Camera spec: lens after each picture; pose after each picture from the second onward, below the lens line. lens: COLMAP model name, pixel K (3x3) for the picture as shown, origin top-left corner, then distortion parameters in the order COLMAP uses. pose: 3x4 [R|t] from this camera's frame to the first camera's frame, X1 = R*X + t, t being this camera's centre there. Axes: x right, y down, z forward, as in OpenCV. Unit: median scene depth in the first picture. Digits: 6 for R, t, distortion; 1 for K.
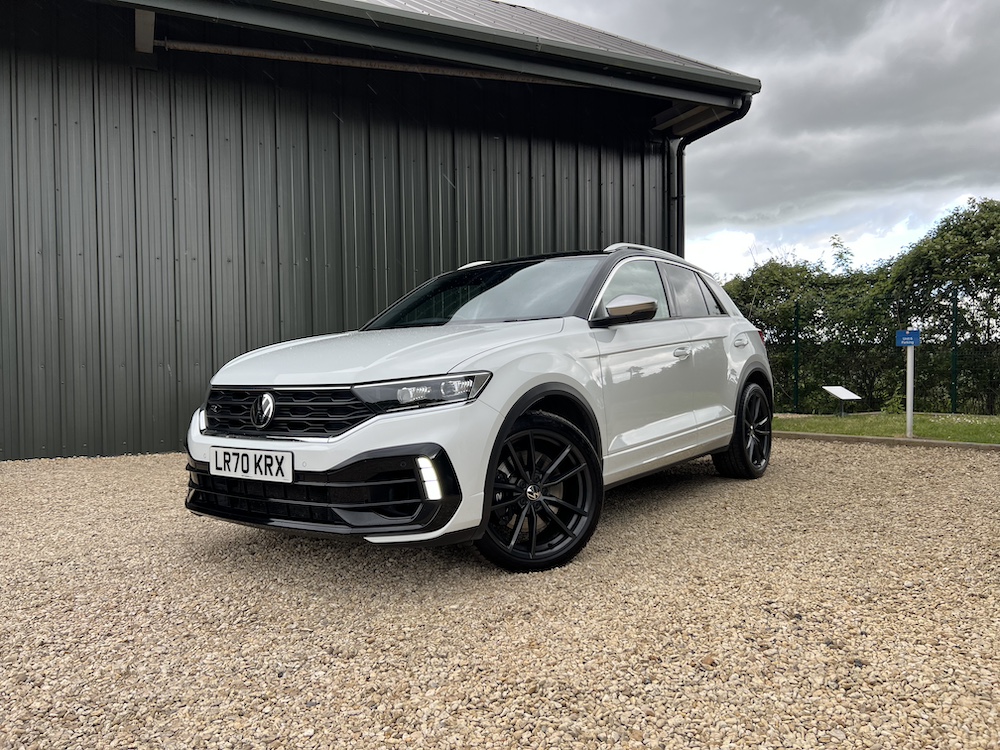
lens RADIAL K [[761.3, 0, 505.0], [0, 761.3, 377.5], [0, 0, 1]] dist [0.053731, -0.061629]
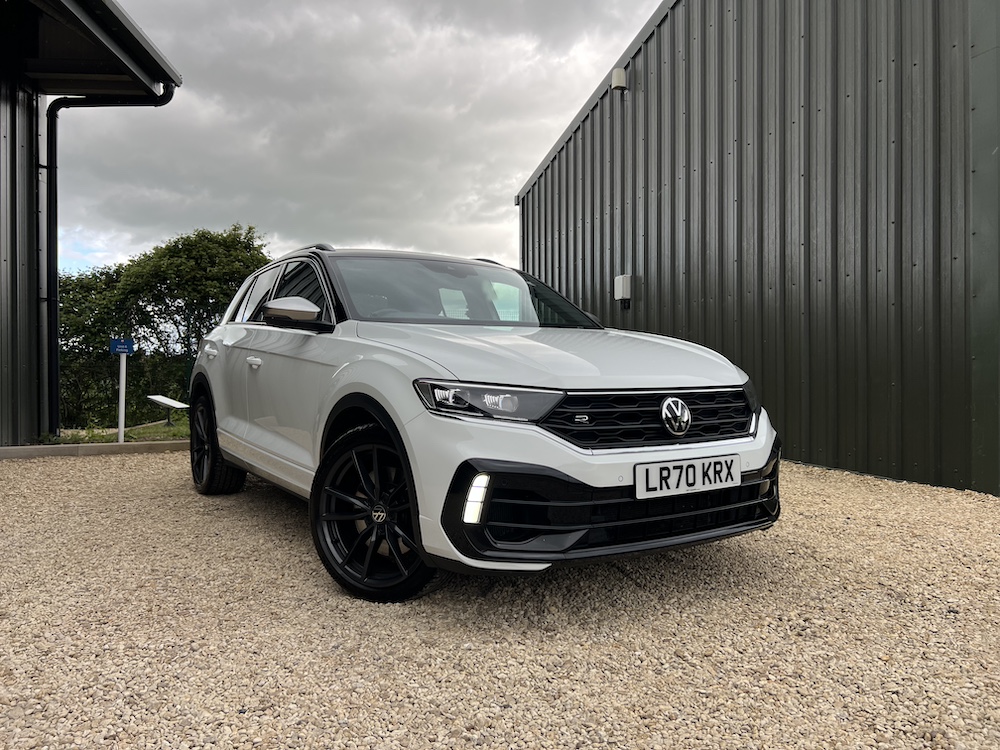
lens RADIAL K [[761.3, 0, 503.6], [0, 761.3, 359.7], [0, 0, 1]] dist [0.053731, -0.061629]
pose [[0.342036, 0.027902, 0.939273, -1.228933], [0.007813, 0.999440, -0.032534, 0.004997], [-0.939654, 0.018467, 0.341626, 0.883696]]
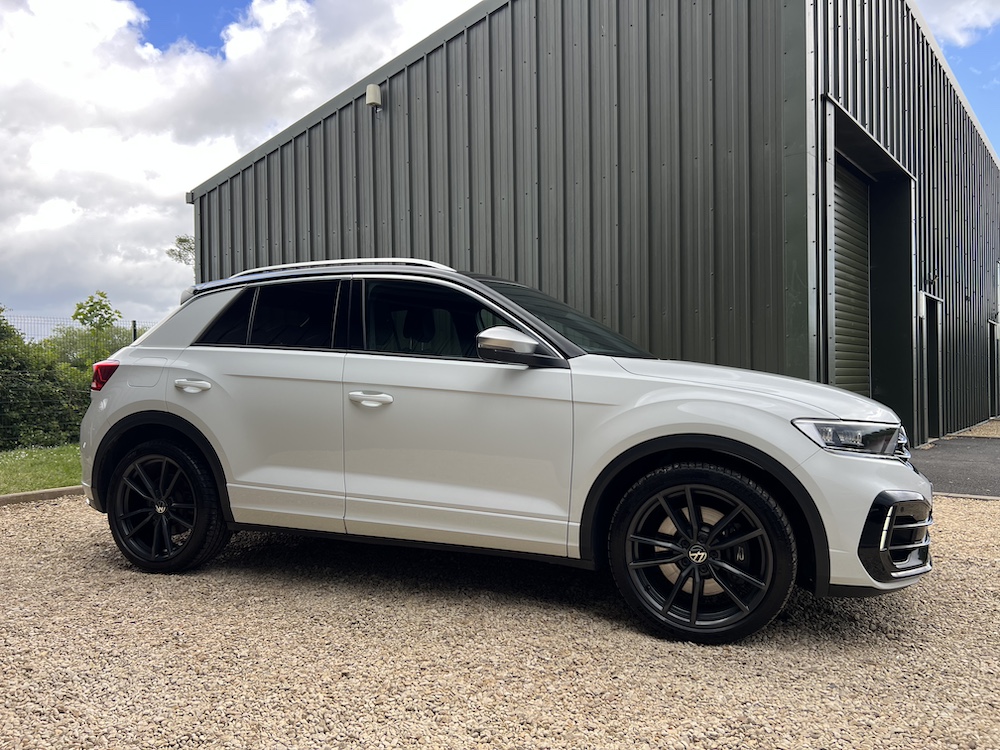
lens RADIAL K [[761.3, 0, 502.2], [0, 761.3, 379.3], [0, 0, 1]] dist [0.053731, -0.061629]
pose [[-0.256190, 0.021045, 0.966397, -1.234415], [0.025395, 0.999564, -0.015035, -0.044533], [-0.966293, 0.020689, -0.256613, 1.839281]]
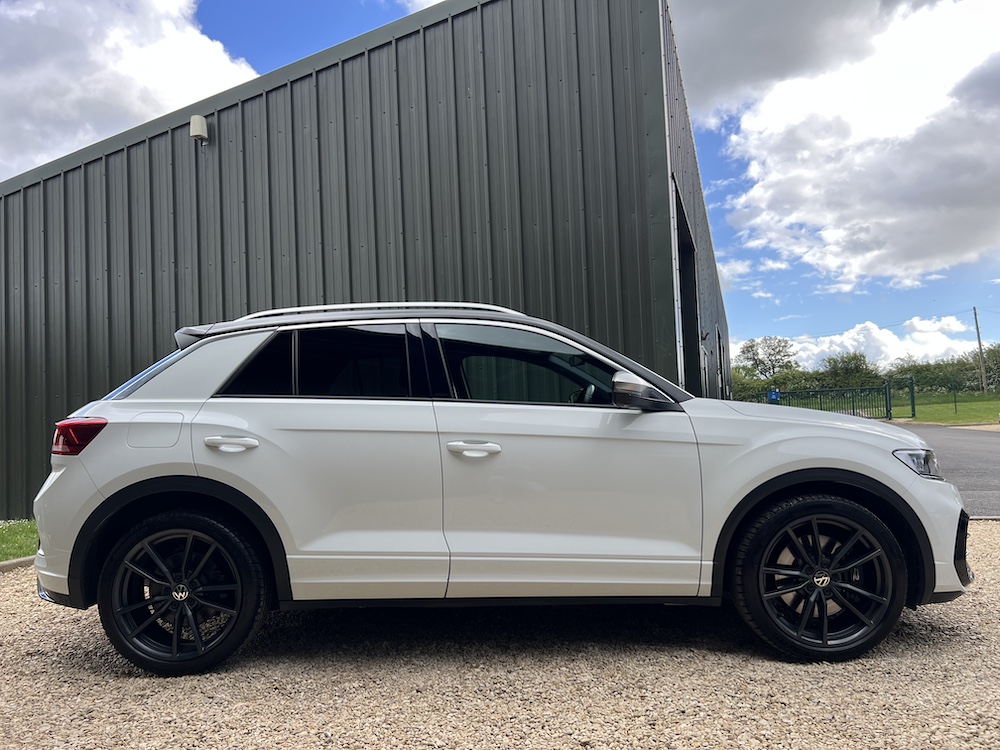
lens RADIAL K [[761.3, 0, 497.1], [0, 761.3, 382.8], [0, 0, 1]] dist [0.053731, -0.061629]
pose [[-0.581904, 0.087657, 0.808520, -0.984754], [0.060031, 0.996092, -0.064788, -0.058331], [-0.811039, 0.010836, -0.584892, 2.317590]]
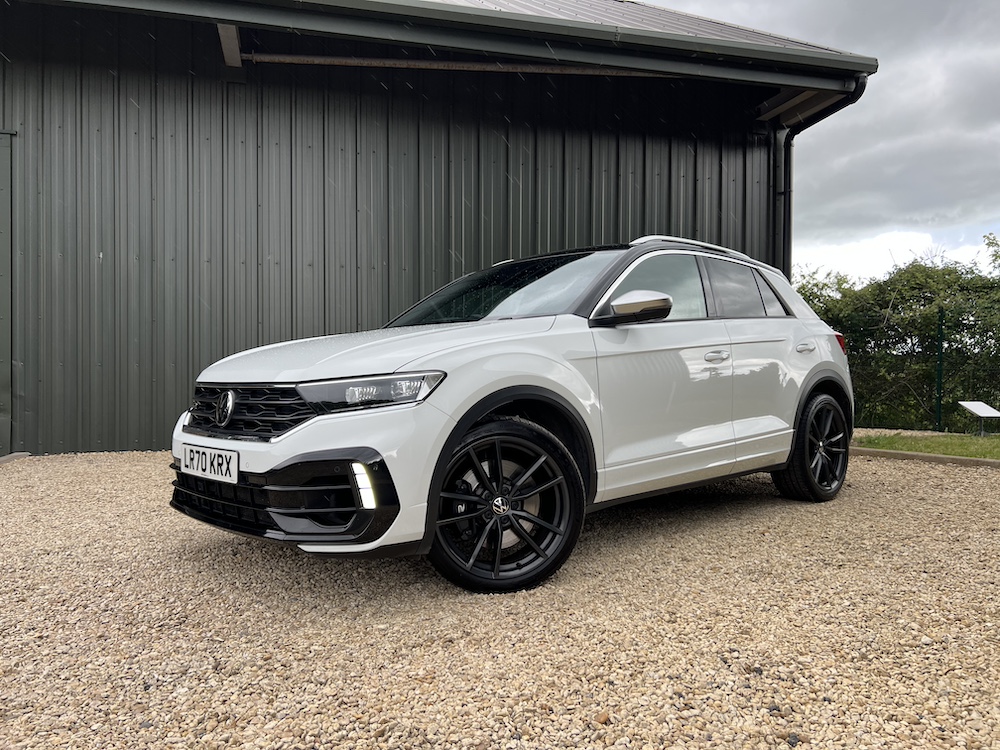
lens RADIAL K [[761.3, 0, 500.2], [0, 761.3, 379.6], [0, 0, 1]] dist [0.053731, -0.061629]
pose [[0.982819, 0.017845, -0.183709, 0.206852], [-0.019196, 0.999800, -0.005580, 0.005232], [0.183573, 0.009010, 0.982965, 0.105074]]
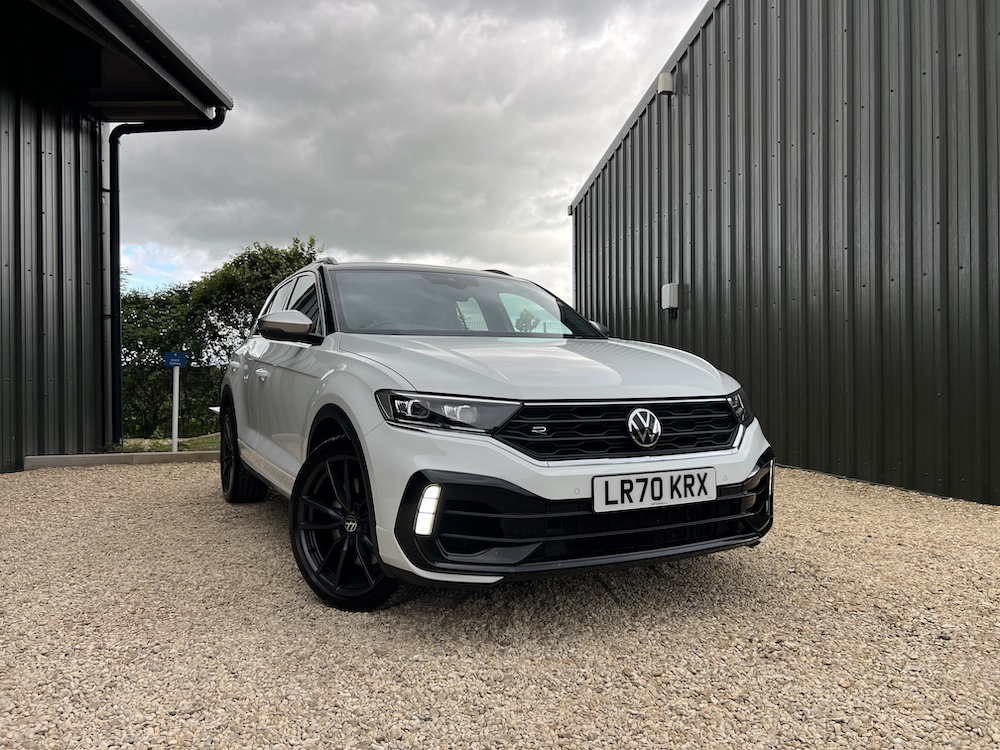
lens RADIAL K [[761.3, 0, 499.9], [0, 761.3, 369.9], [0, 0, 1]] dist [0.053731, -0.061629]
pose [[0.437277, 0.027704, 0.898900, -1.171784], [0.009279, 0.999333, -0.035313, 0.007089], [-0.899279, 0.023782, 0.436729, 0.767574]]
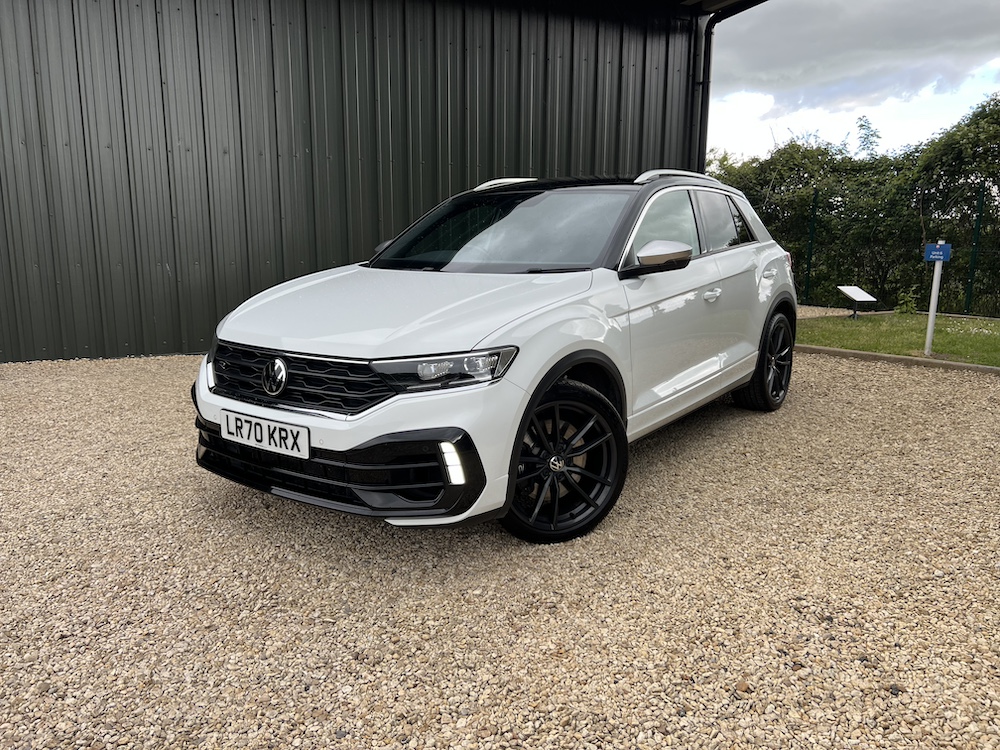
lens RADIAL K [[761.3, 0, 505.4], [0, 761.3, 372.9], [0, 0, 1]] dist [0.053731, -0.061629]
pose [[0.999797, 0.019962, 0.002776, -0.033822], [-0.020145, 0.985661, 0.167530, -0.126092], [0.000608, -0.167552, 0.985863, 0.067228]]
